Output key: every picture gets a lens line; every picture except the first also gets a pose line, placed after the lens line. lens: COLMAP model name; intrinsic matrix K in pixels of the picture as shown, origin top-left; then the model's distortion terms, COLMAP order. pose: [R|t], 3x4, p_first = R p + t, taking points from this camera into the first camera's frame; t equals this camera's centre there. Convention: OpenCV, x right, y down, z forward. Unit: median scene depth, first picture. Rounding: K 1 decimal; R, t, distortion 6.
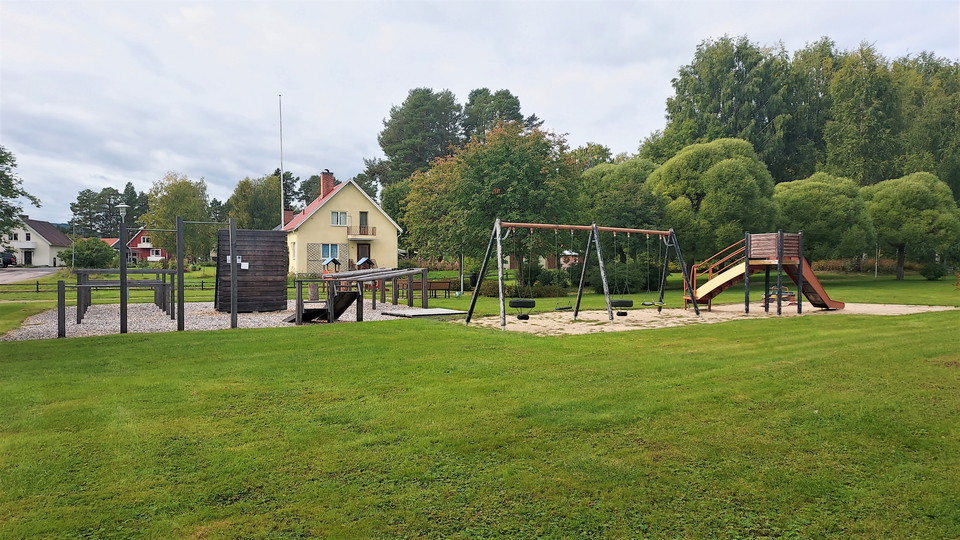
lens RADIAL K [[694.6, 0, 481.3], [0, 694.6, 272.8], [0, 0, 1]] dist [0.034276, 0.001358]
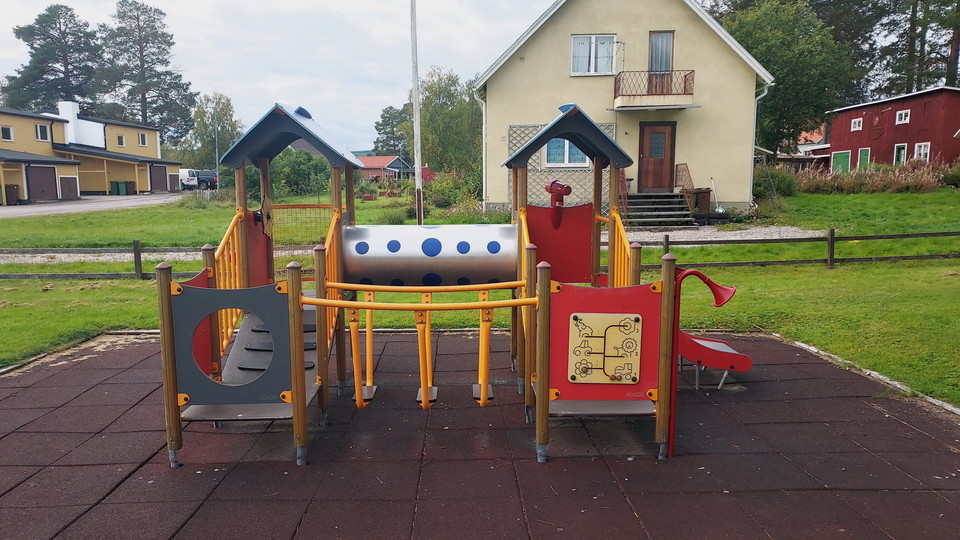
lens RADIAL K [[694.6, 0, 481.3], [0, 694.6, 275.9], [0, 0, 1]] dist [0.034276, 0.001358]
pose [[0.897970, 0.048592, -0.437365, -0.088095], [0.003372, 0.993096, 0.117258, -0.003952], [0.440043, -0.106770, 0.891607, 0.621756]]
